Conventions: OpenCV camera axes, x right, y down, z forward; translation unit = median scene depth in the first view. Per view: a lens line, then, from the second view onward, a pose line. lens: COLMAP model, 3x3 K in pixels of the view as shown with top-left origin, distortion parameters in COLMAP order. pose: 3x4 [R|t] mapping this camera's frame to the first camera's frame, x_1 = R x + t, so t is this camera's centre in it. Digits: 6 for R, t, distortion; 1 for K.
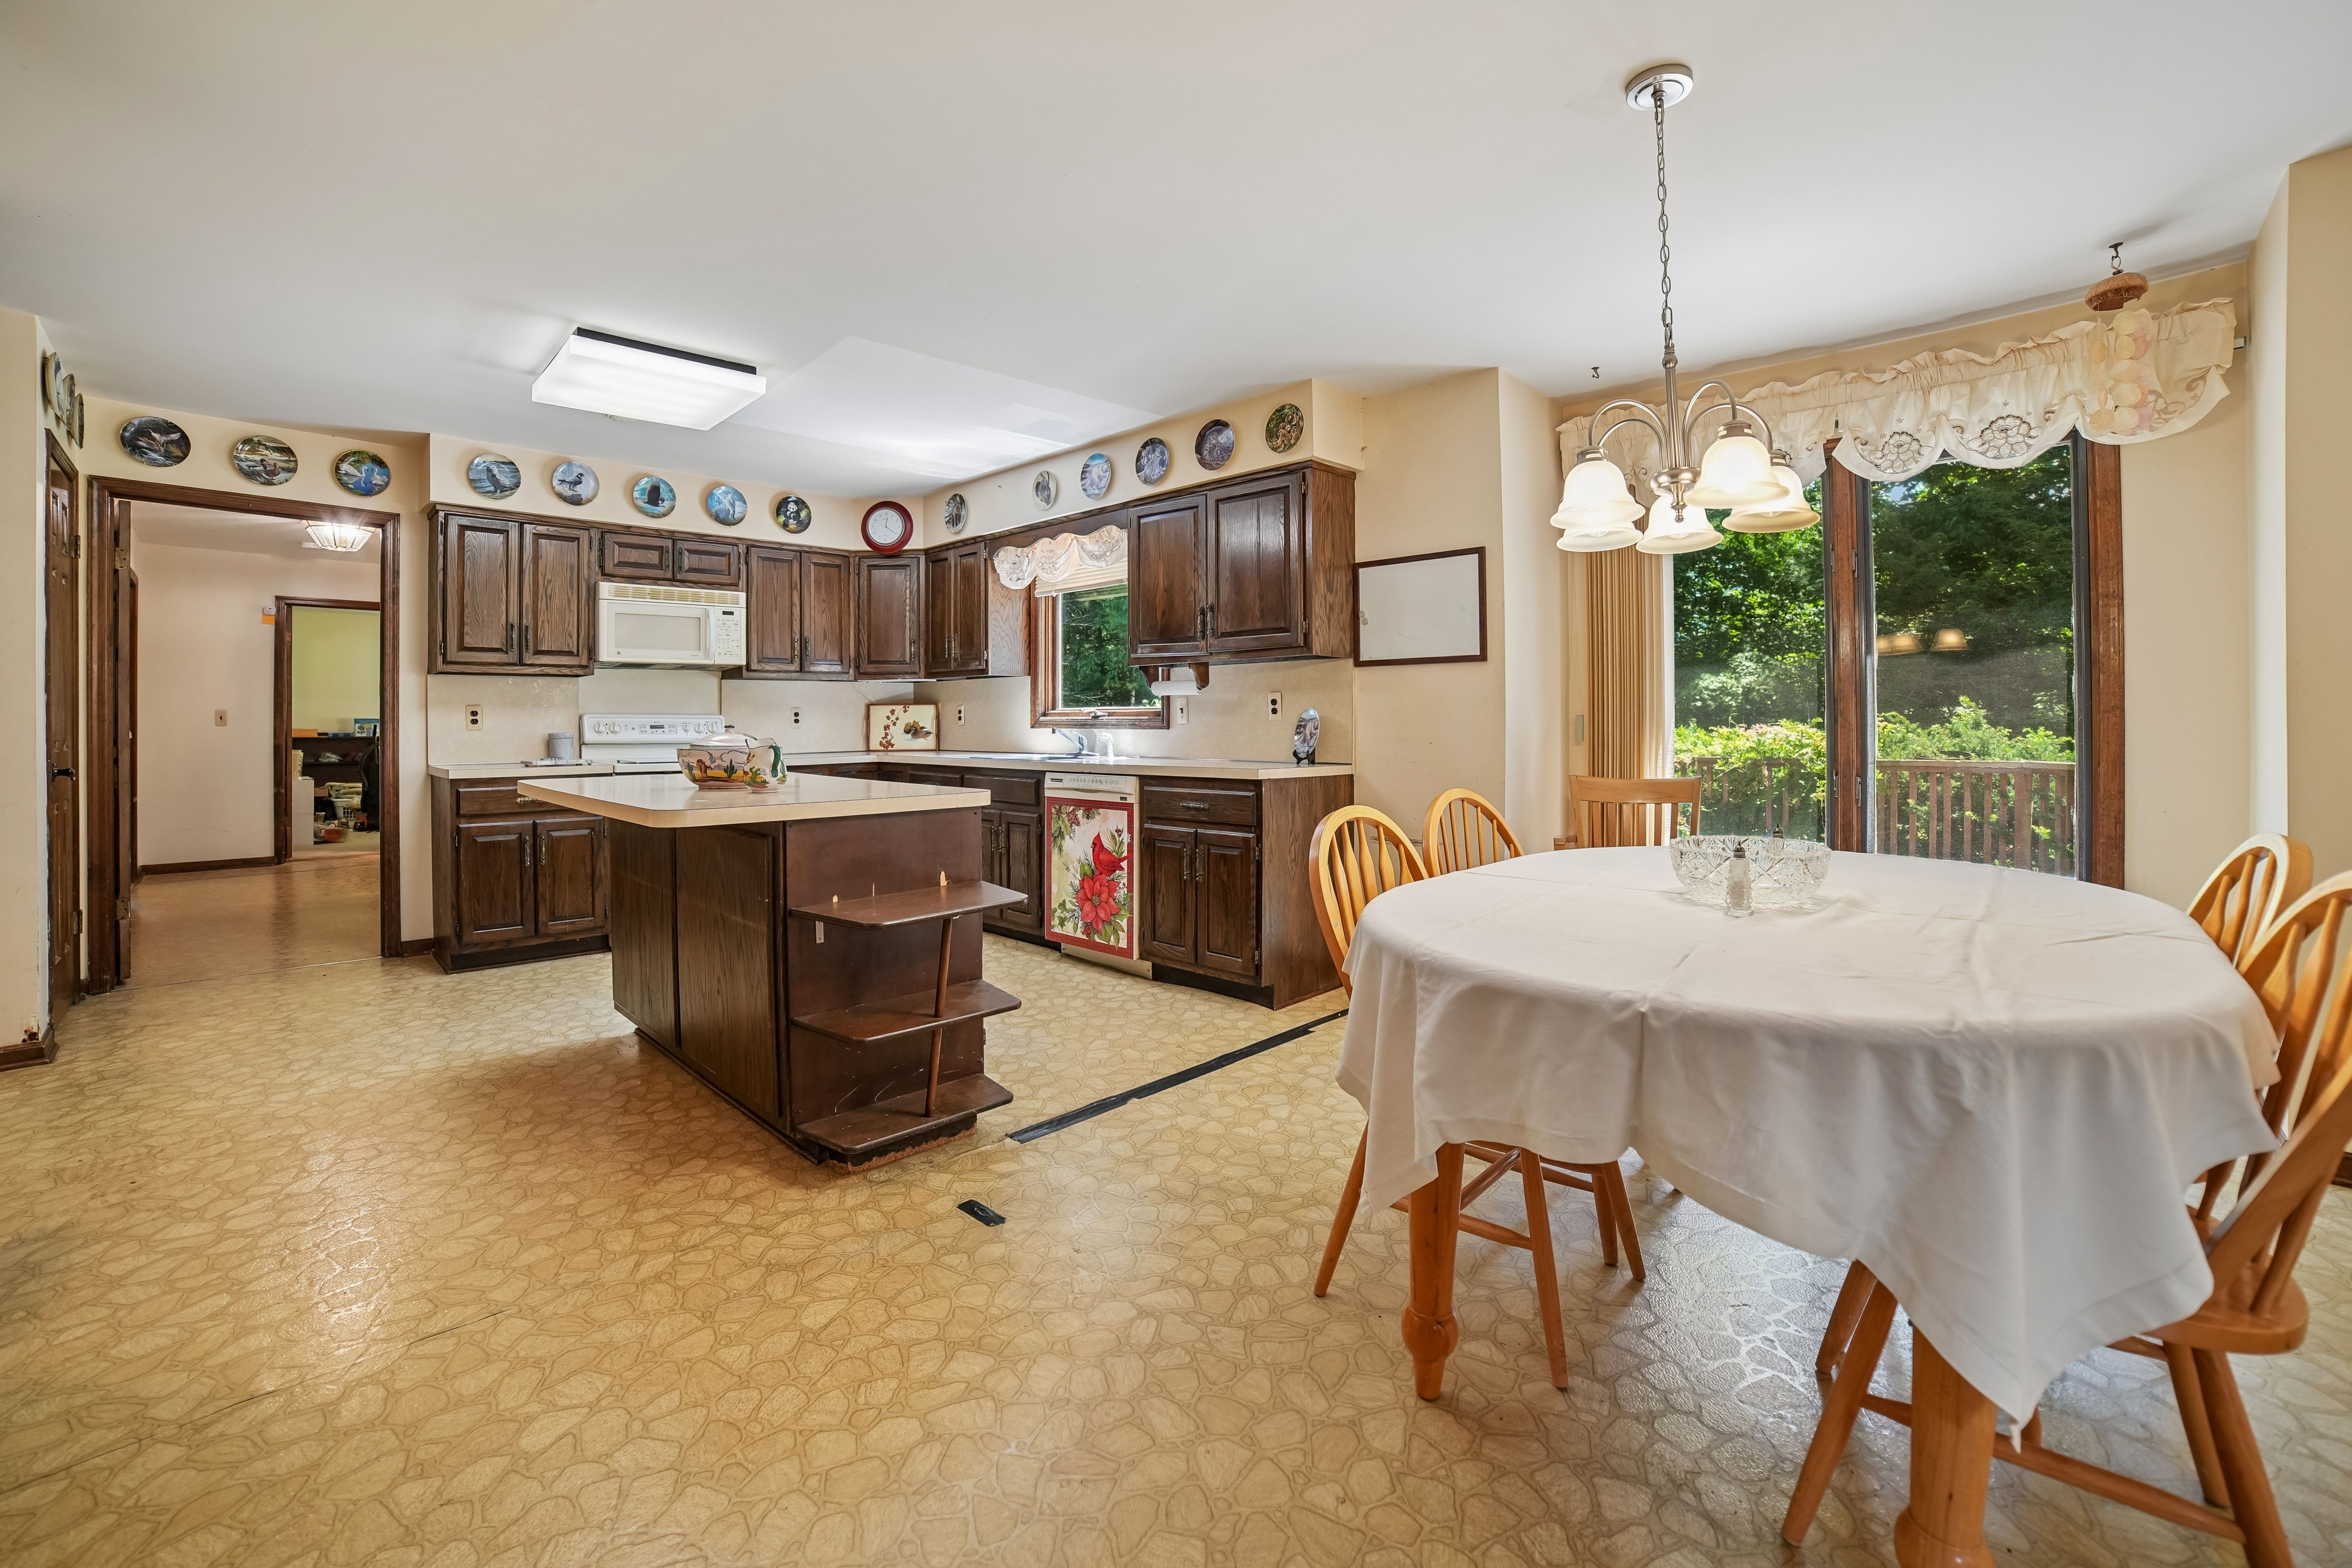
lens RADIAL K [[975.5, 0, 1167.2], [0, 975.5, 732.8], [0, 0, 1]] dist [-0.112141, 0.033136]
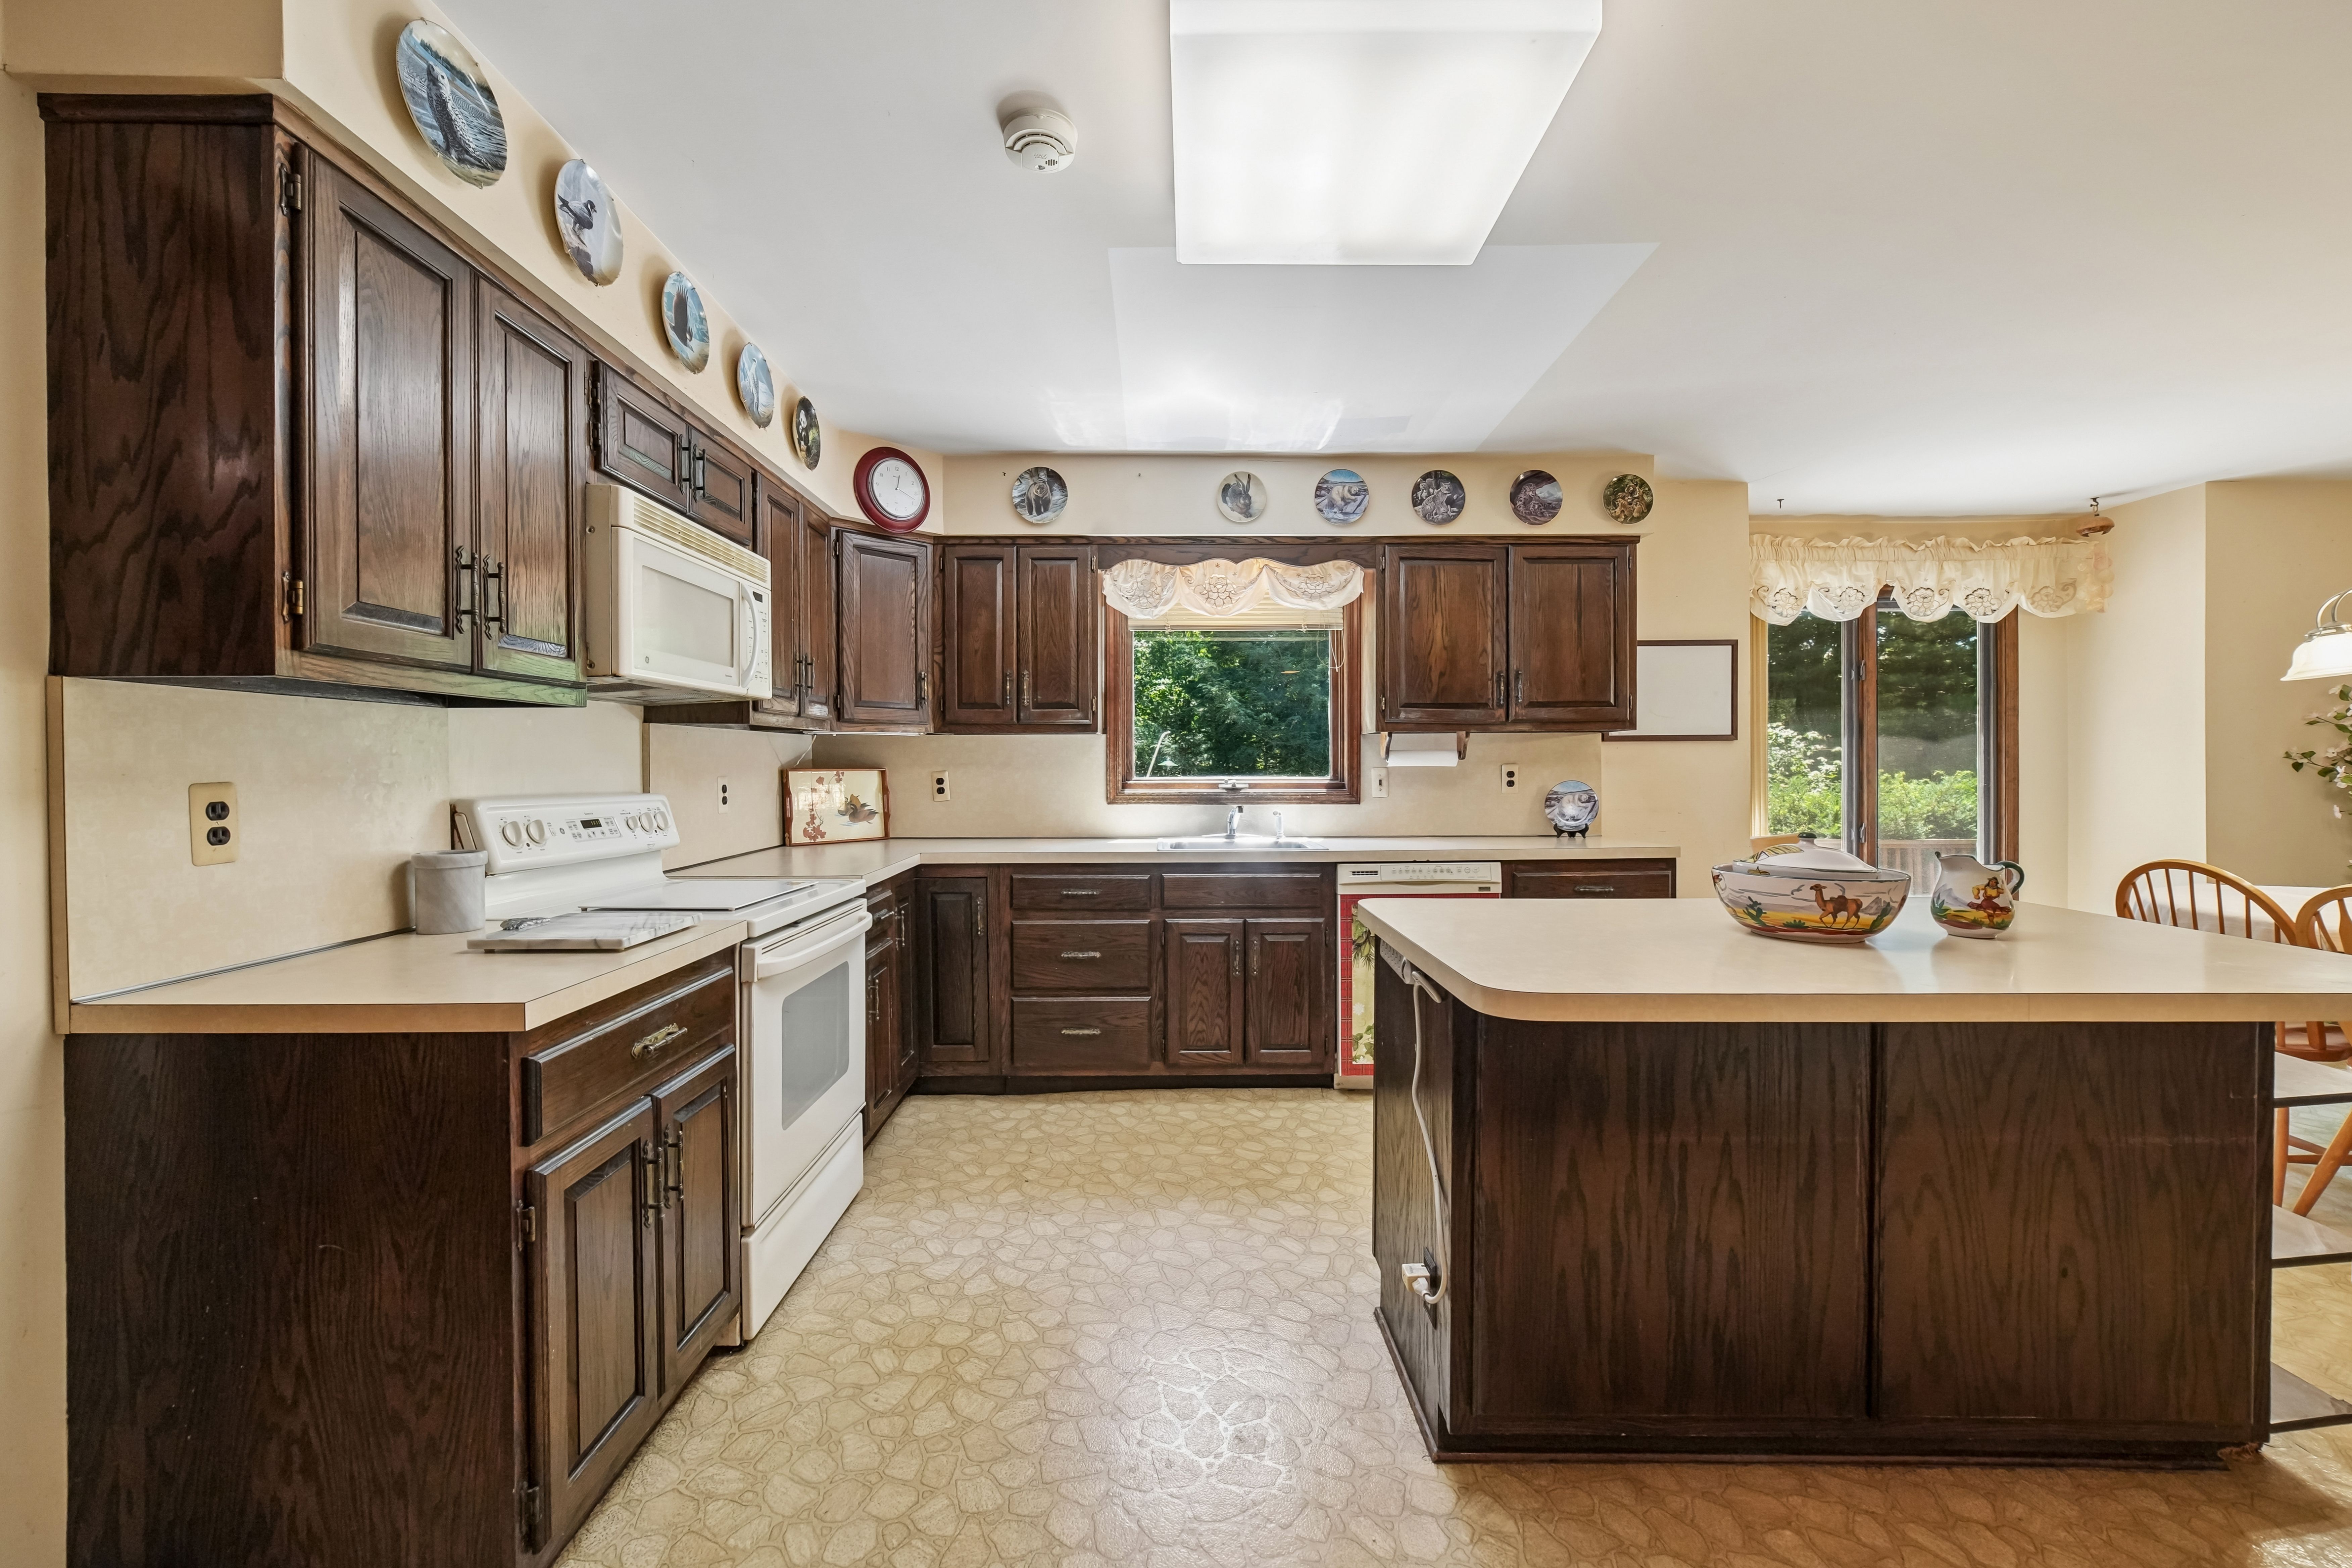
lens RADIAL K [[937.7, 0, 1155.2], [0, 937.7, 769.2], [0, 0, 1]] dist [-0.016669, 0.008602]
pose [[0.712162, -0.002558, 0.702010, -0.784115], [0.009277, 0.999940, -0.005767, -0.033908], [-0.701954, 0.010620, 0.712143, 0.580580]]
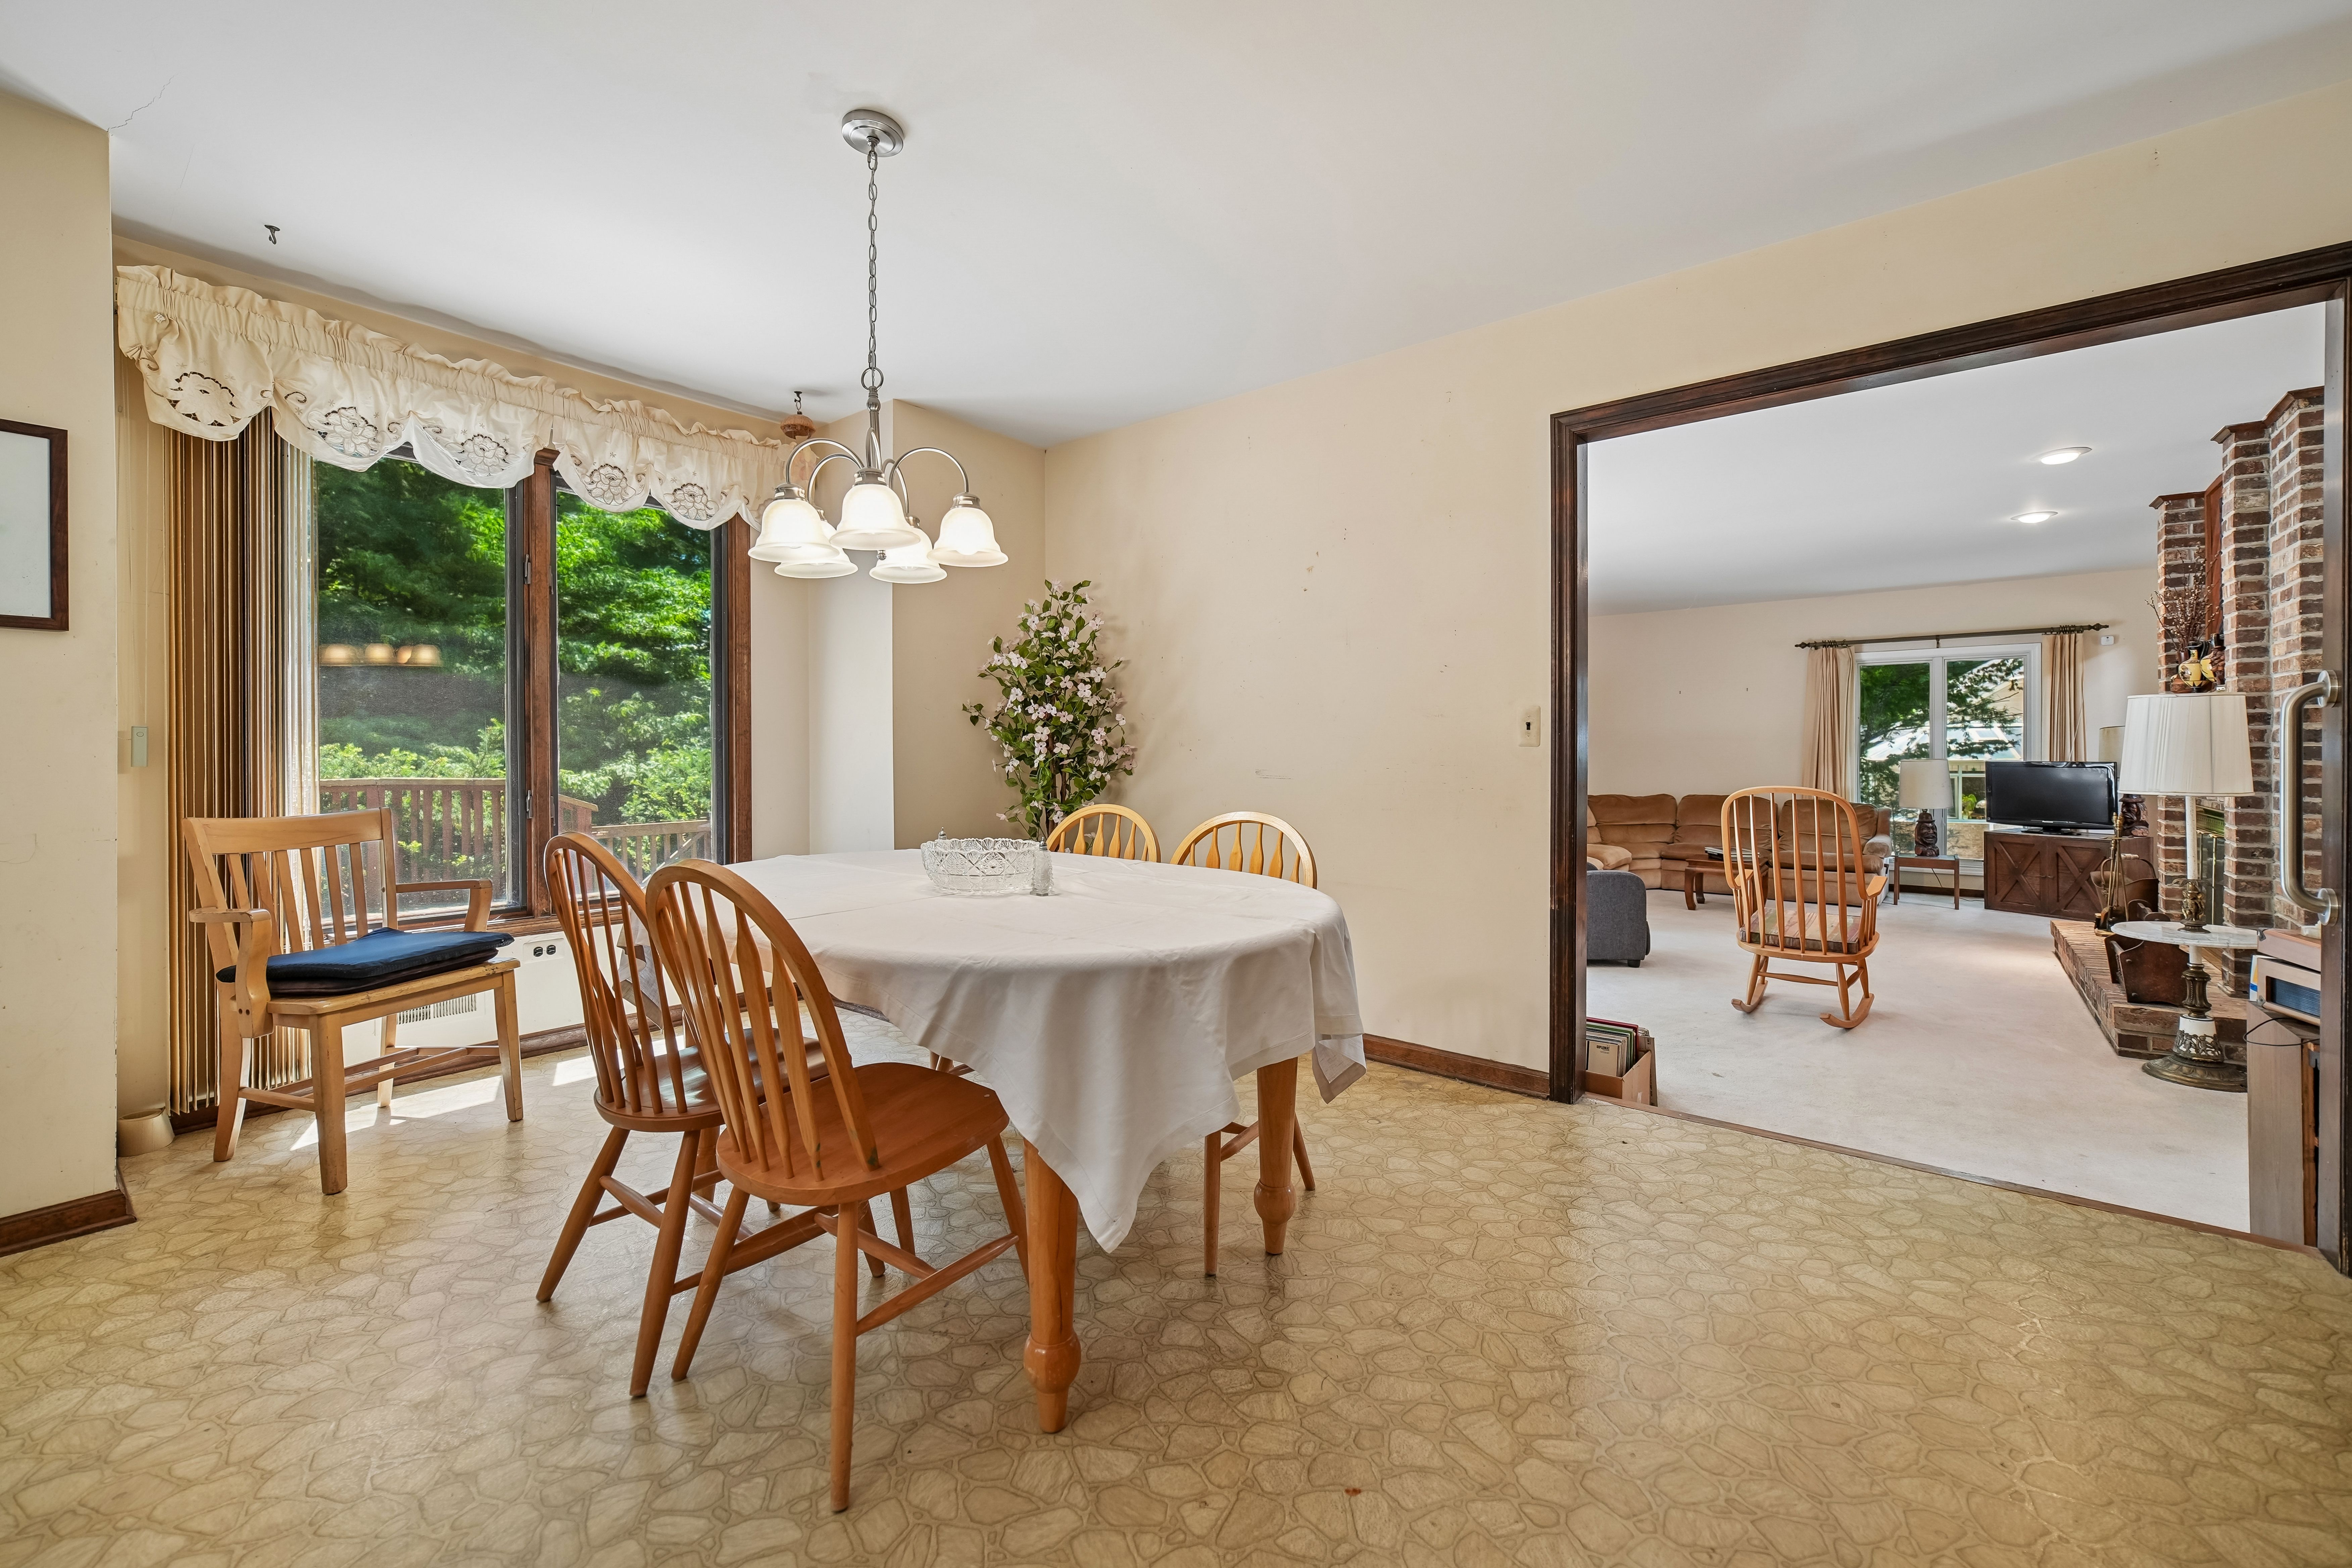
lens RADIAL K [[950.3, 0, 1183.4], [0, 950.3, 749.6], [0, 0, 1]] dist [-0.001240, -0.000094]
pose [[-0.102428, -0.001772, 0.994739, -0.252065], [0.001600, 0.999997, 0.001946, -0.003202], [-0.994739, 0.001791, -0.102425, 0.327720]]
